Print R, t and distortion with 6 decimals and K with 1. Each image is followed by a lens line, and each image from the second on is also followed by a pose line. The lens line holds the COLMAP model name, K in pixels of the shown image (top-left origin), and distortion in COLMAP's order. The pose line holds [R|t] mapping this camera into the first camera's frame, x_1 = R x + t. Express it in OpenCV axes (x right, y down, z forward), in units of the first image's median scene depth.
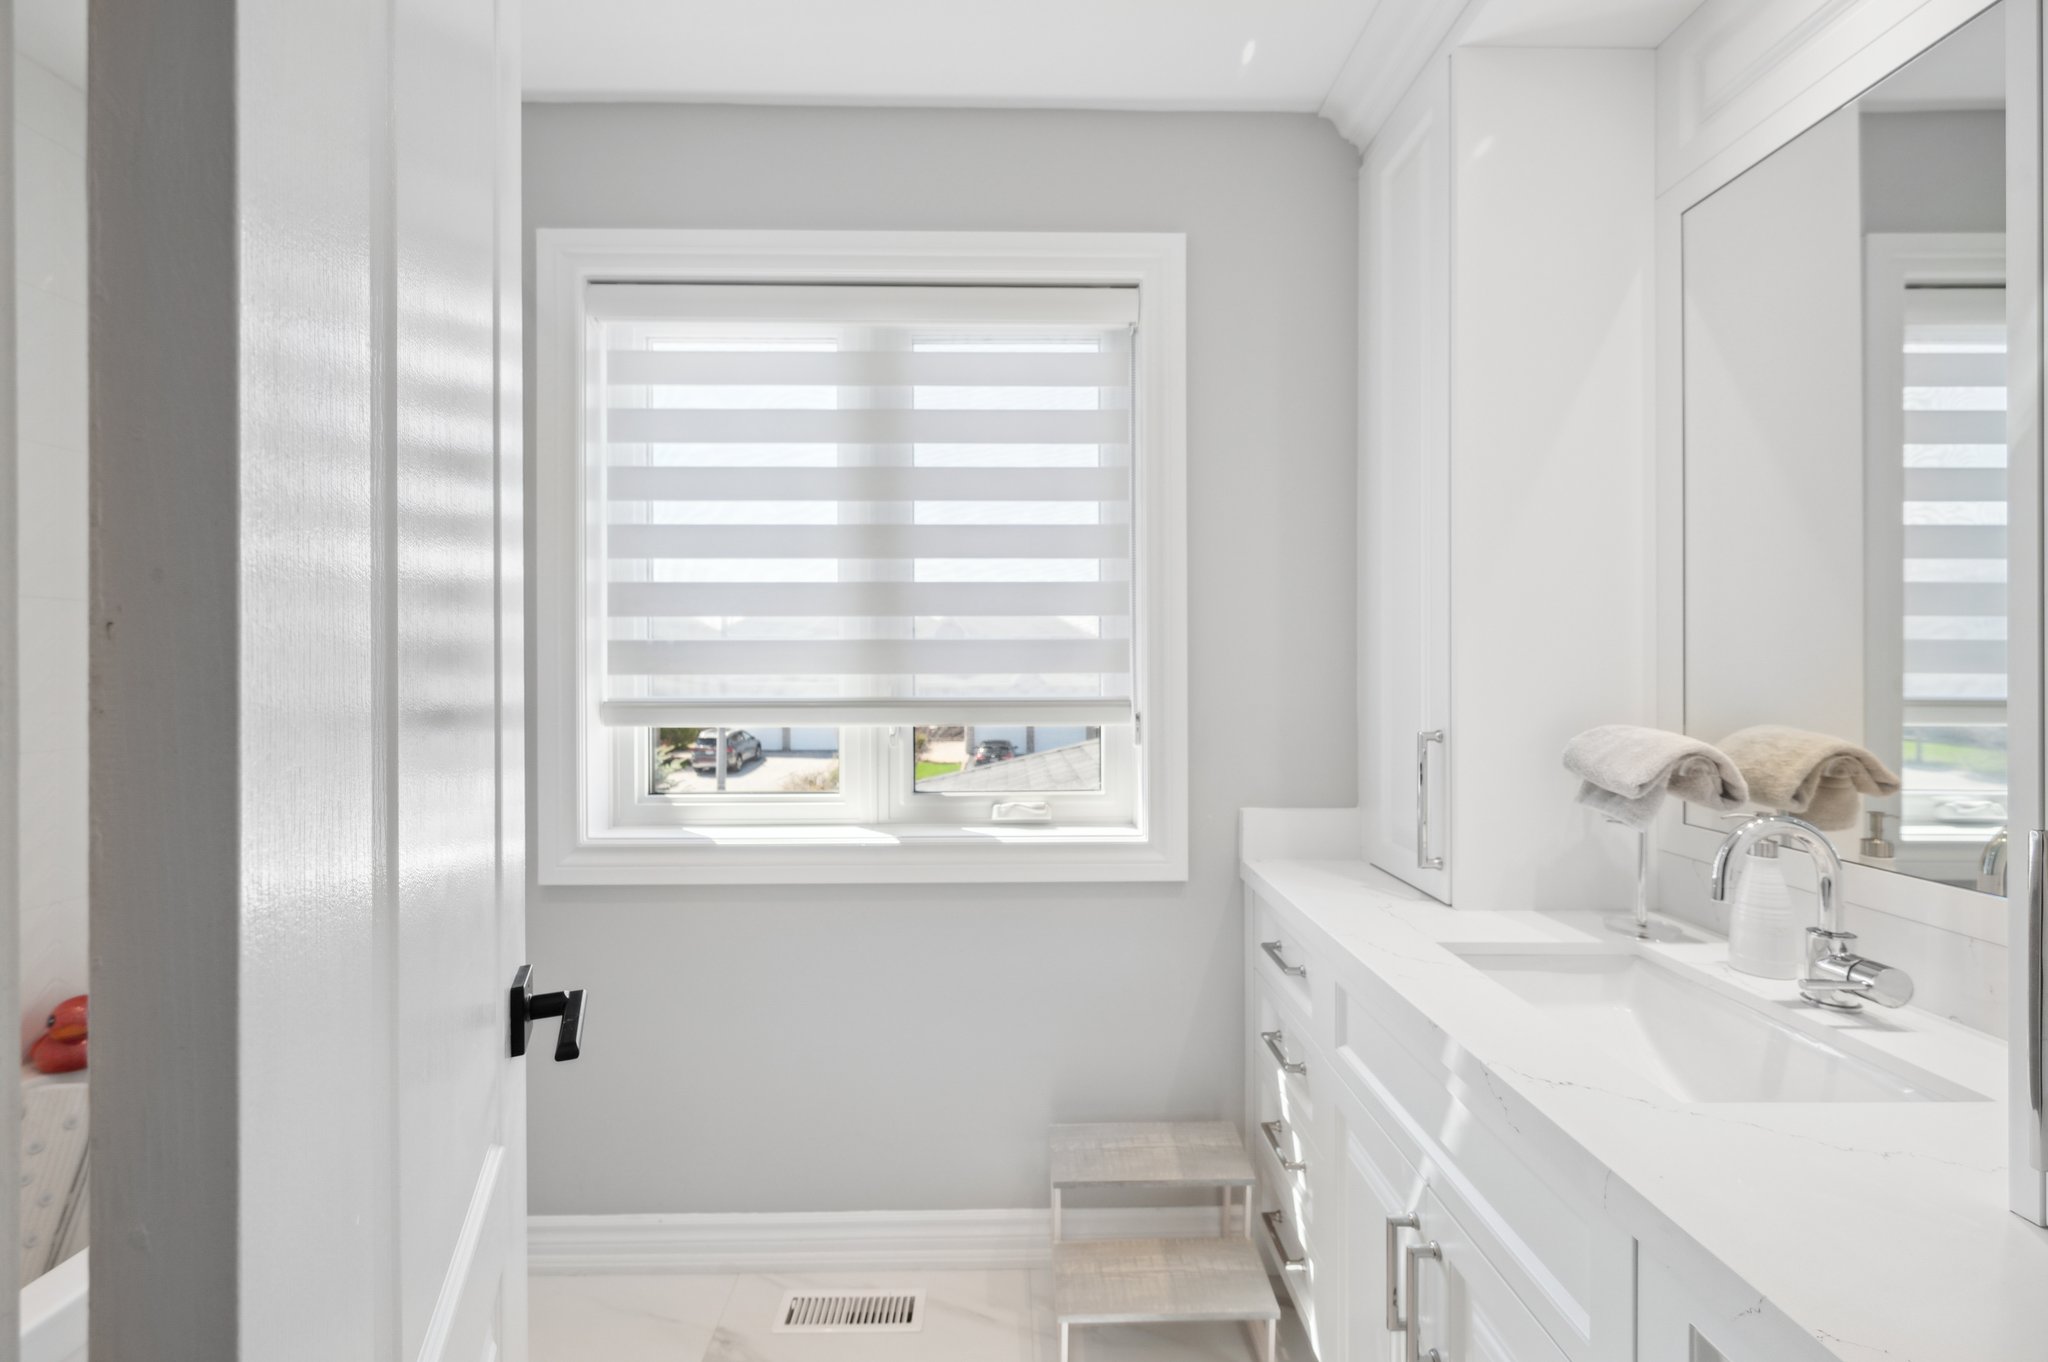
lens RADIAL K [[828.0, 0, 1016.0], [0, 828.0, 664.7], [0, 0, 1]] dist [-0.000214, -0.000392]
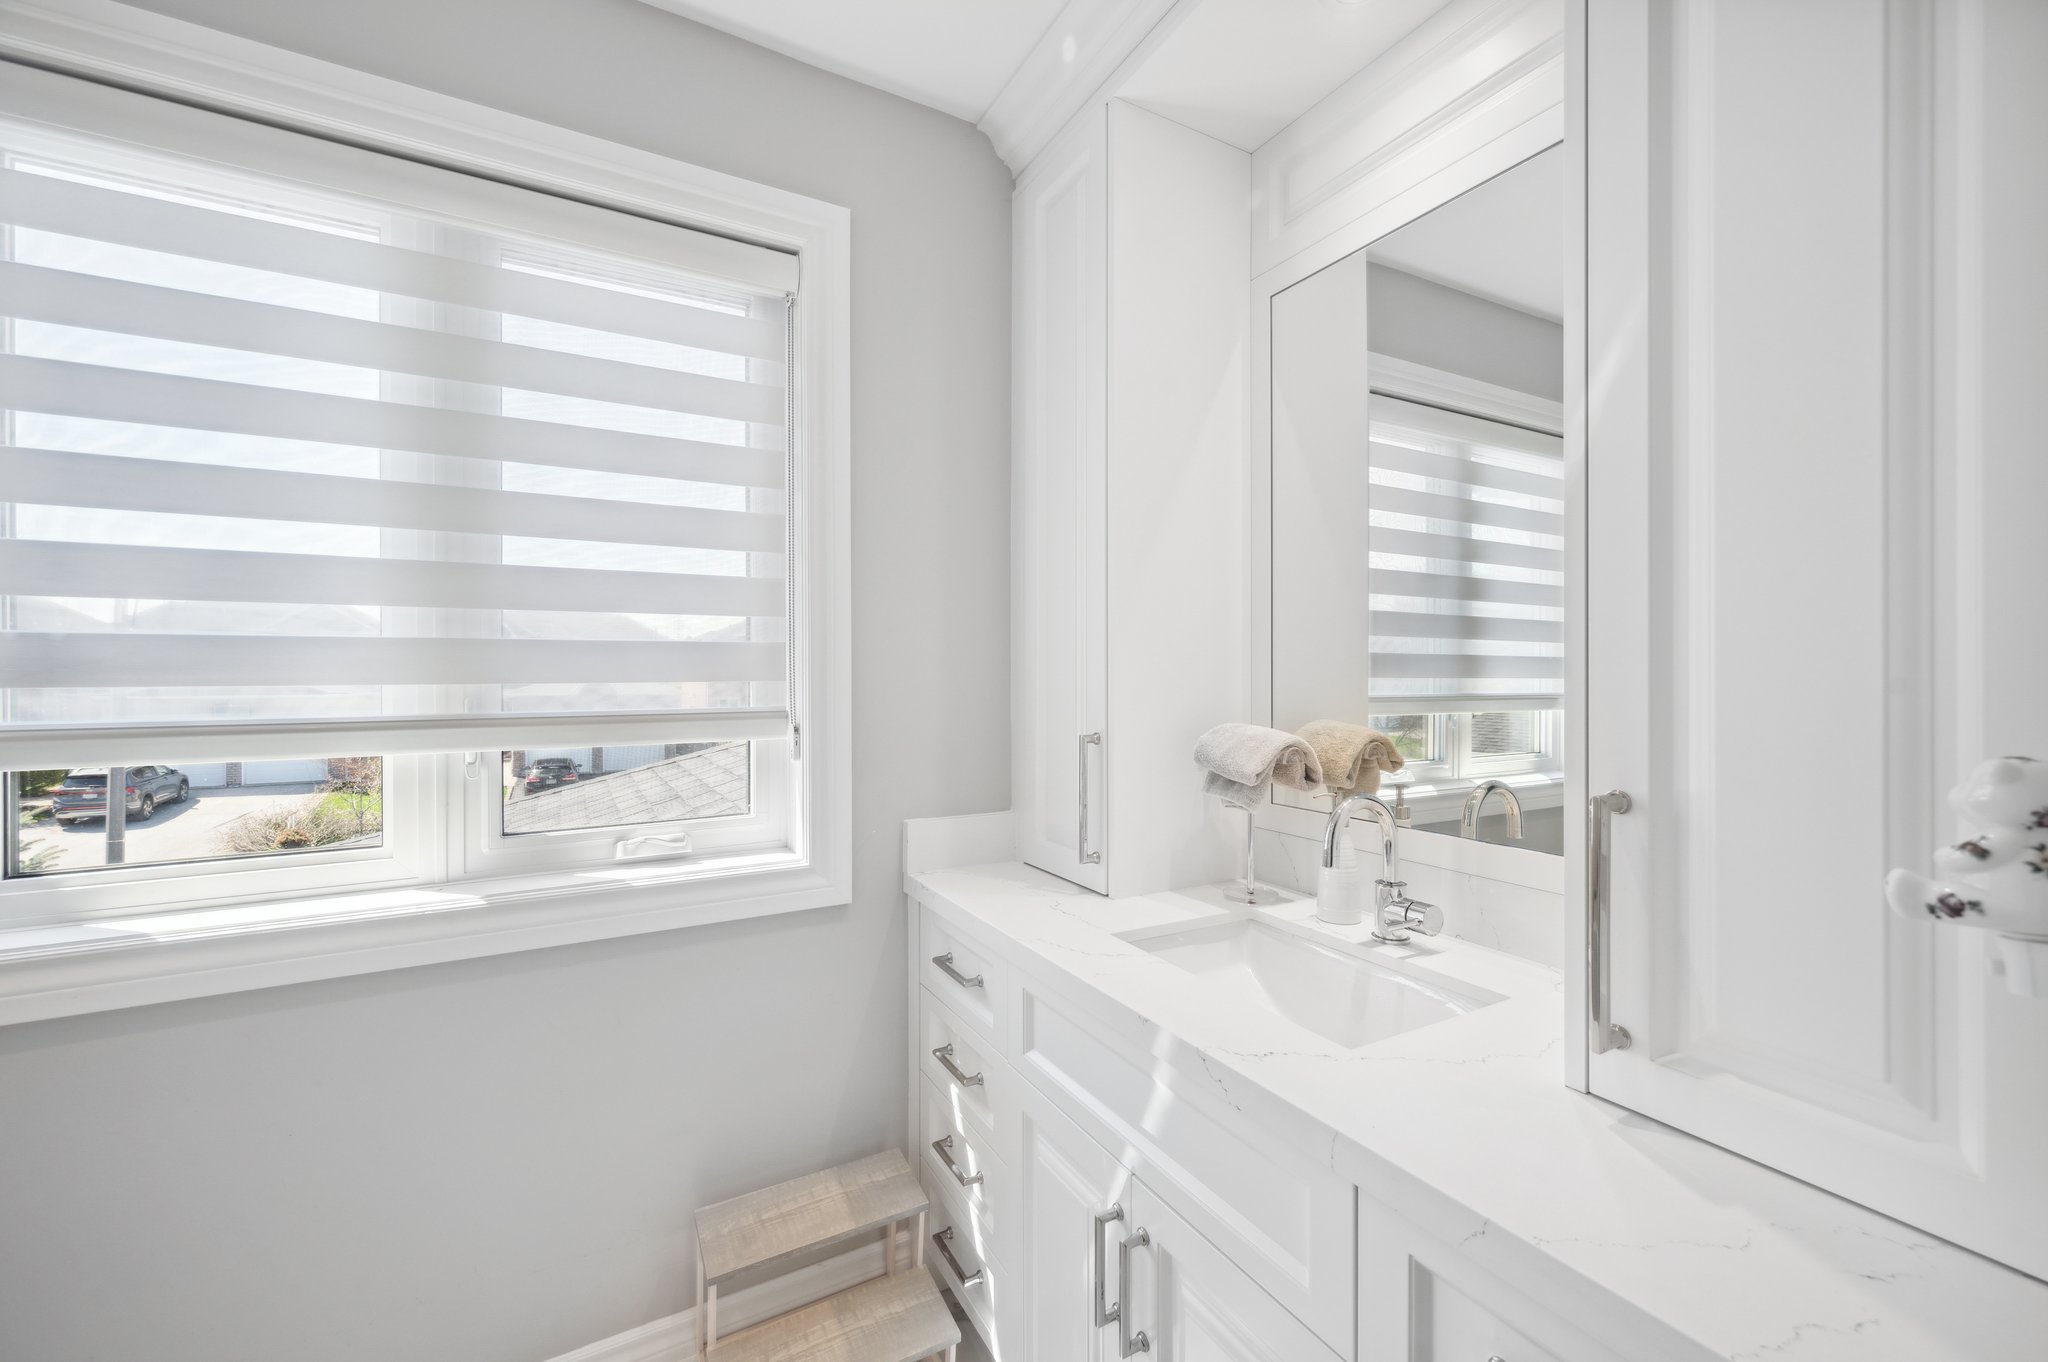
lens RADIAL K [[823.5, 0, 1024.3], [0, 823.5, 673.1], [0, 0, 1]] dist [-0.000605, -0.000484]
pose [[0.879712, -0.000004, 0.475506, -0.074104], [-0.000459, 1.000000, 0.000857, 0.001219], [-0.475506, -0.000972, 0.879712, 0.107226]]
